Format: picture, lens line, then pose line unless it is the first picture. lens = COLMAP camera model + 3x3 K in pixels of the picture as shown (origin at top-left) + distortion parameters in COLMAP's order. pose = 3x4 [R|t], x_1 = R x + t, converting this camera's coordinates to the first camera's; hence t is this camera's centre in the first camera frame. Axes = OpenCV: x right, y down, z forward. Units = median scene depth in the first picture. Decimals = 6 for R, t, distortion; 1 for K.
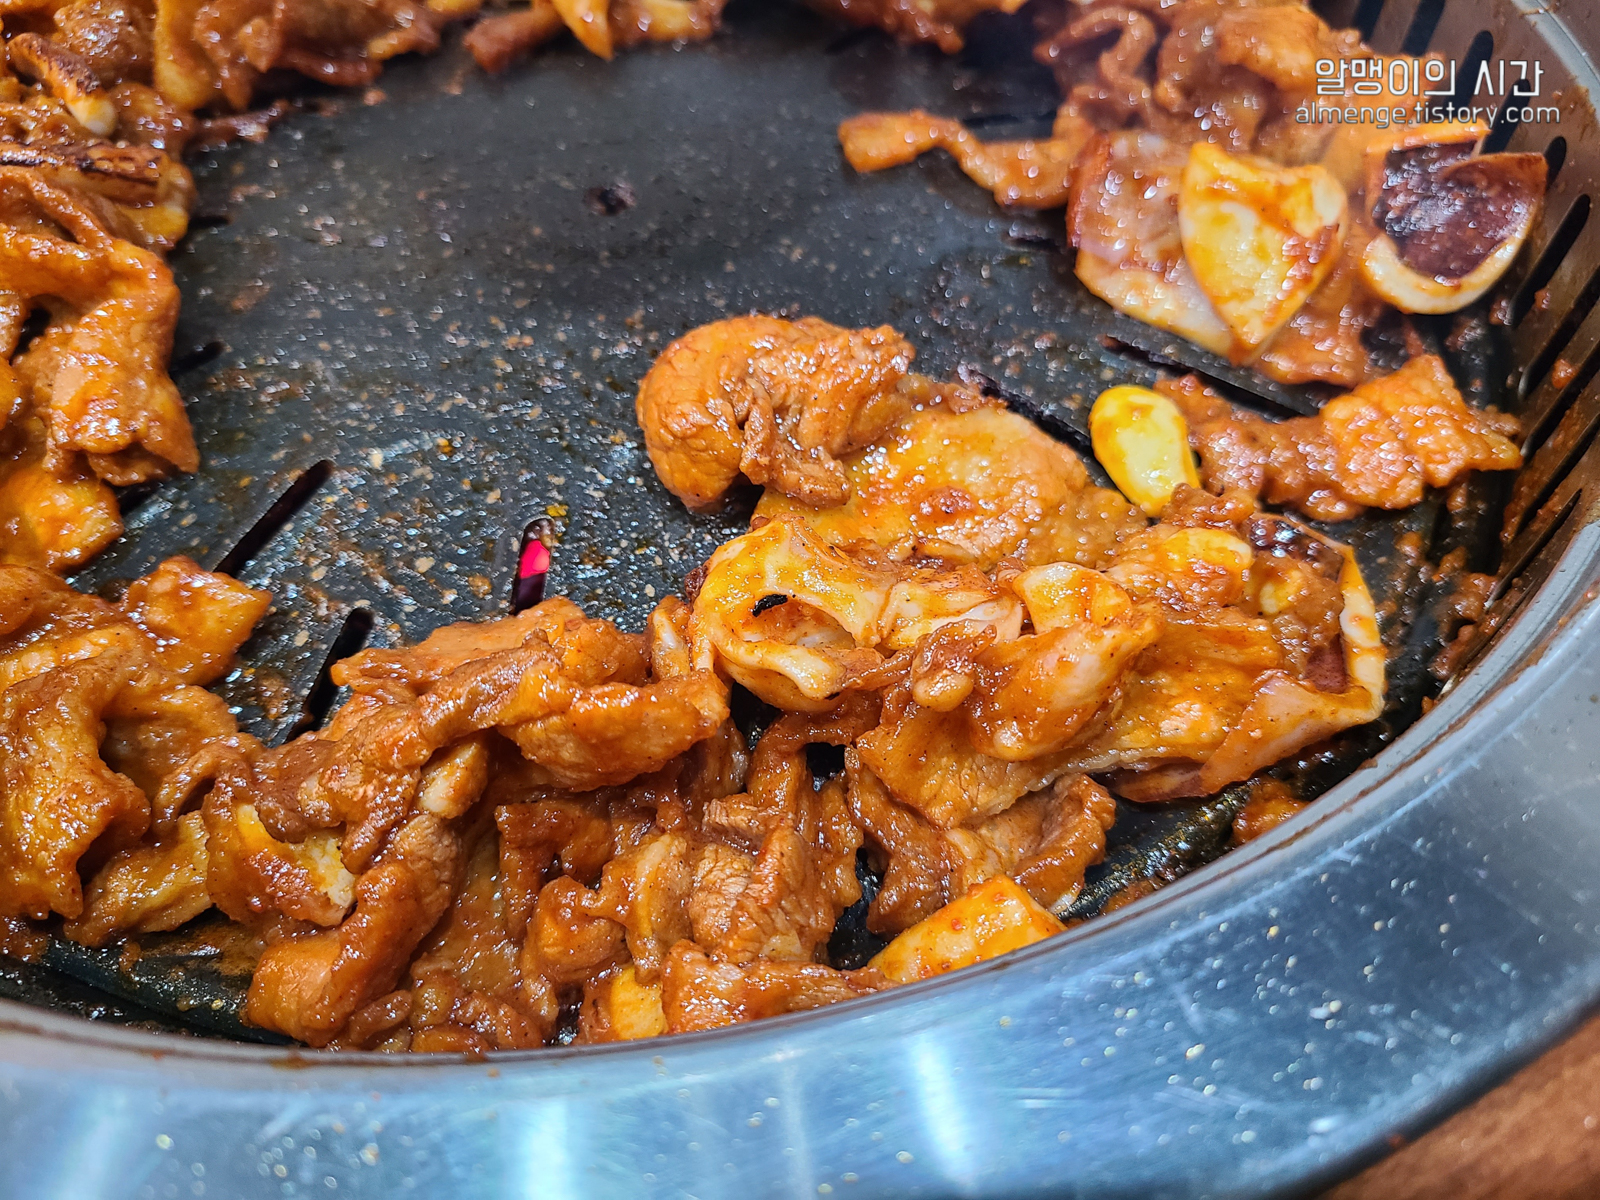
lens RADIAL K [[1147.9, 0, 798.8], [0, 1147.9, 588.2], [0, 0, 1]] dist [-0.004385, -0.029997]
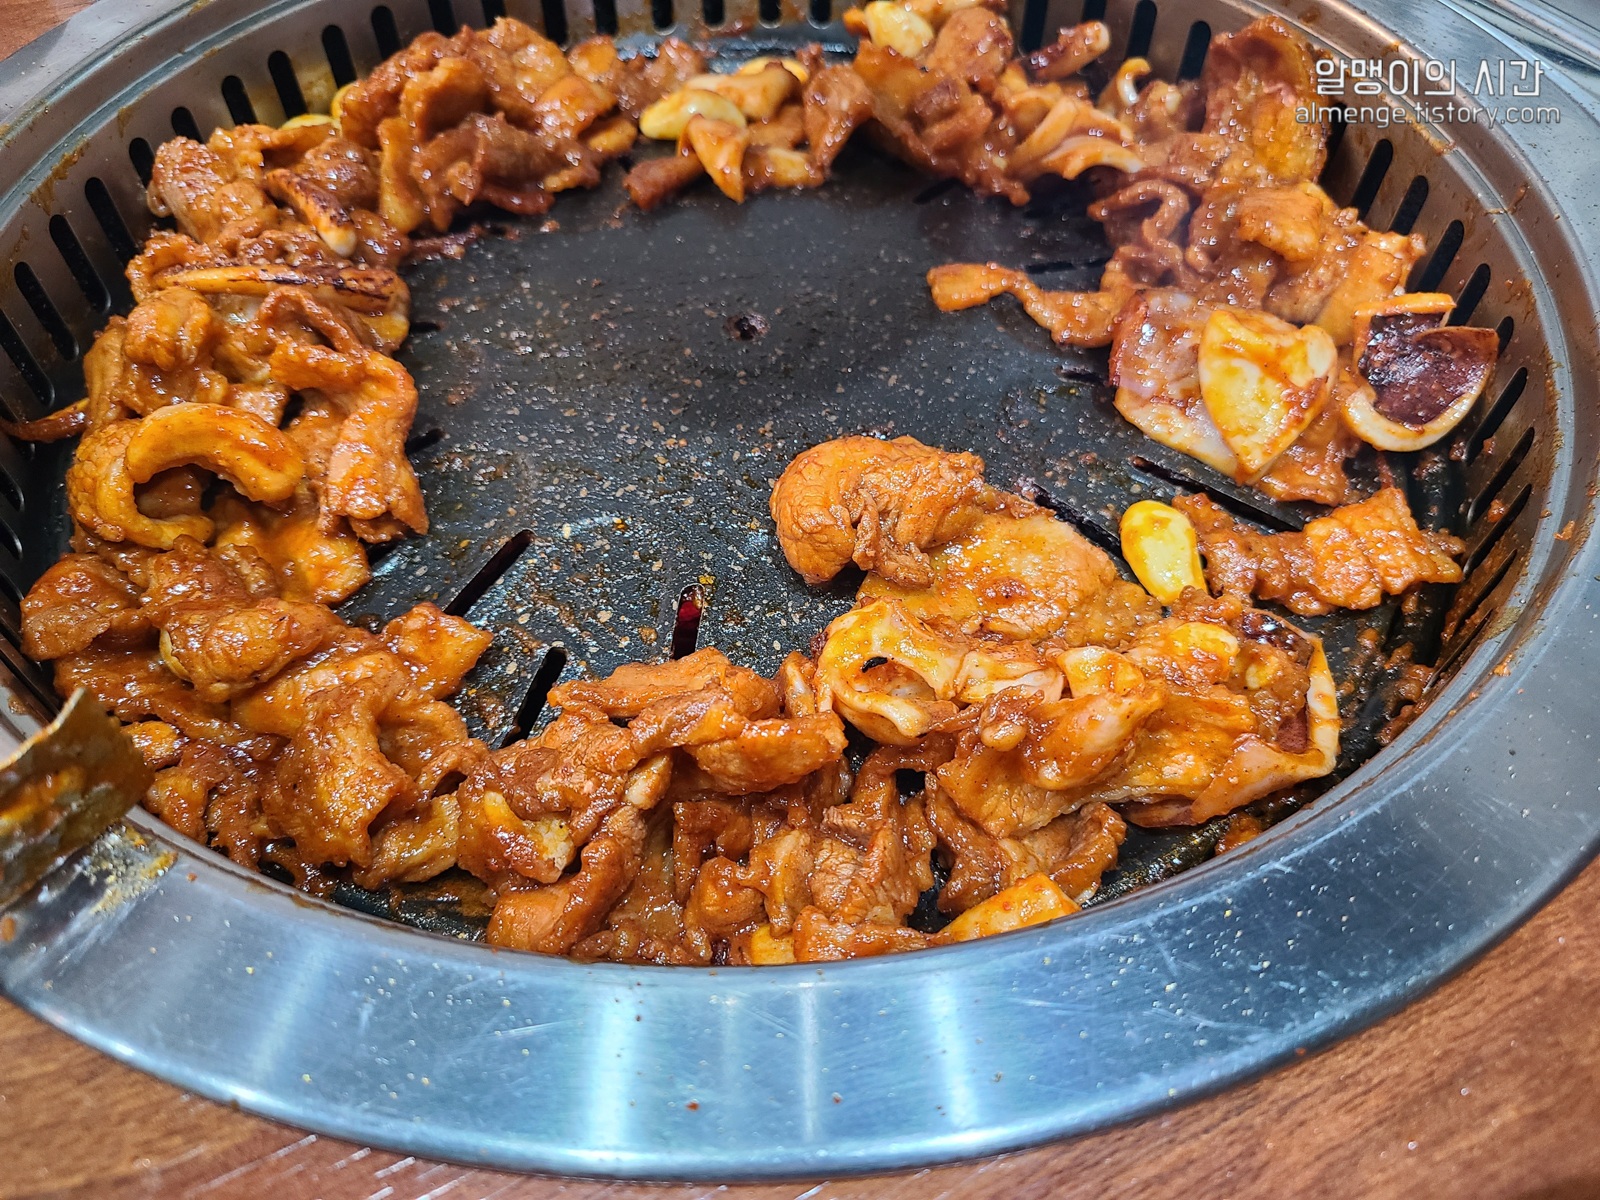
lens RADIAL K [[1147.9, 0, 784.2], [0, 1147.9, 589.5], [0, 0, 1]] dist [-0.004385, -0.029997]
pose [[0.998259, 0.050498, -0.030464, -0.083643], [-0.050999, 0.998572, -0.015924, -0.041155], [0.029617, 0.017450, 0.999409, -0.309425]]
